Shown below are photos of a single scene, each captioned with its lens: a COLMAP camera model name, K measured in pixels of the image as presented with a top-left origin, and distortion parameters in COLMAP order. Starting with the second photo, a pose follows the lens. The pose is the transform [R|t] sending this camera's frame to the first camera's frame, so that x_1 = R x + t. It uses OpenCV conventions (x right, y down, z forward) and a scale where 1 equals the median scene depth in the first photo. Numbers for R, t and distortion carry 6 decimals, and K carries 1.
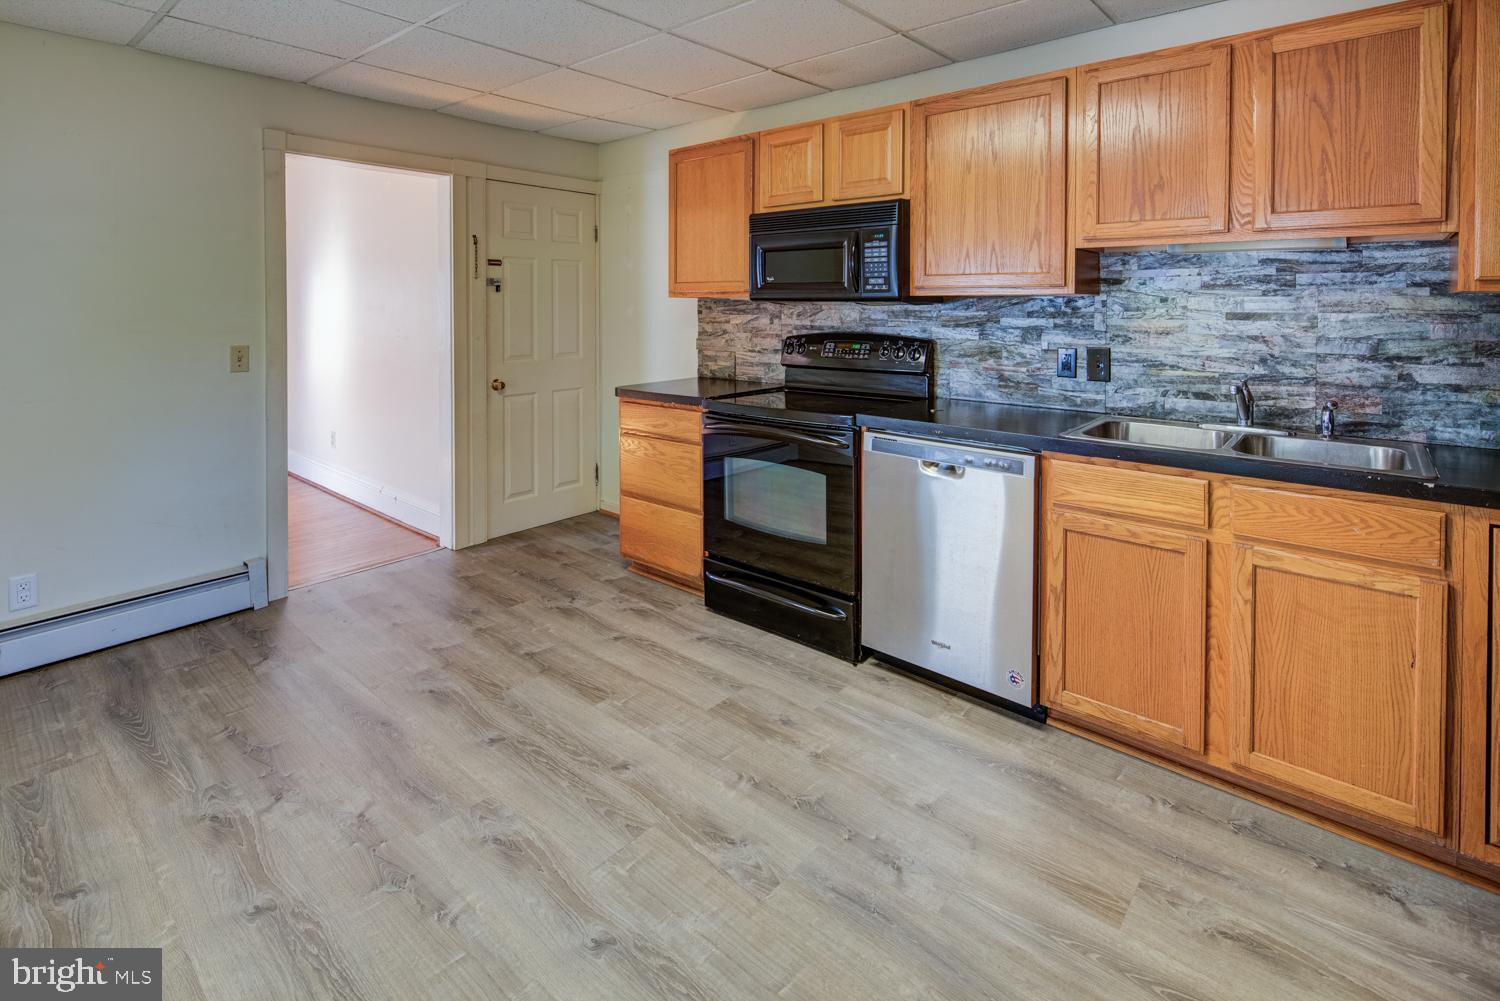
lens RADIAL K [[705.9, 0, 746.1], [0, 705.9, 492.6], [0, 0, 1]] dist [0.000219, -0.000367]
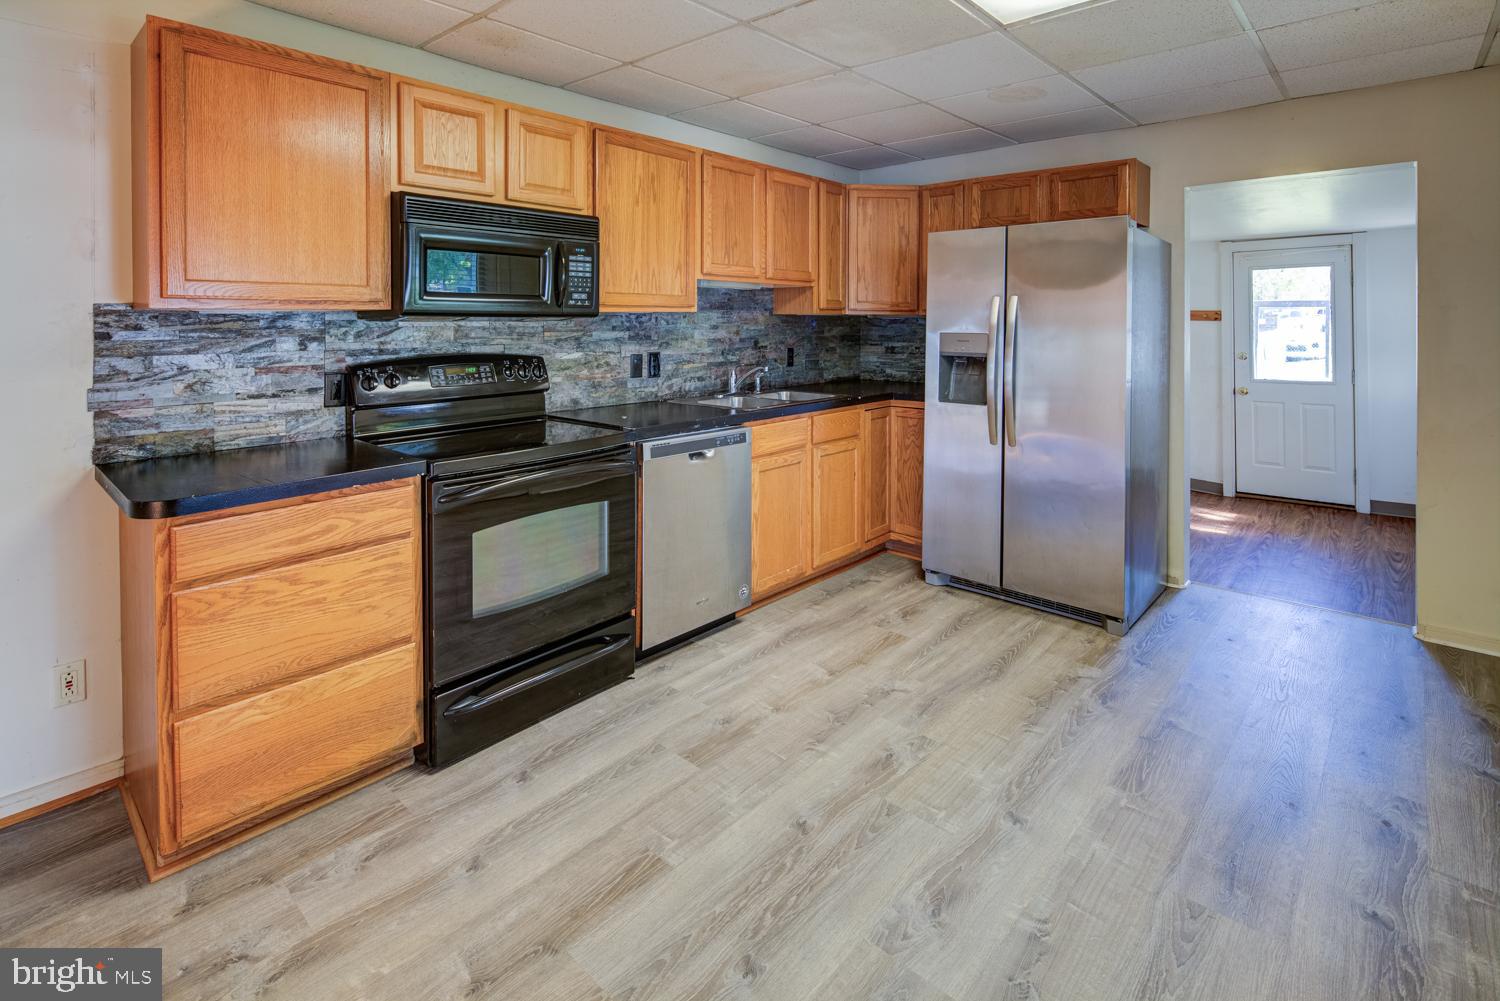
lens RADIAL K [[687.2, 0, 750.0], [0, 687.2, 500.5], [0, 0, 1]] dist [0.001633, -0.000286]
pose [[0.025594, -0.256448, 0.966219, -0.788884], [0.258593, 0.935337, 0.241401, -0.202480], [-0.965647, 0.243680, 0.090255, 0.749454]]
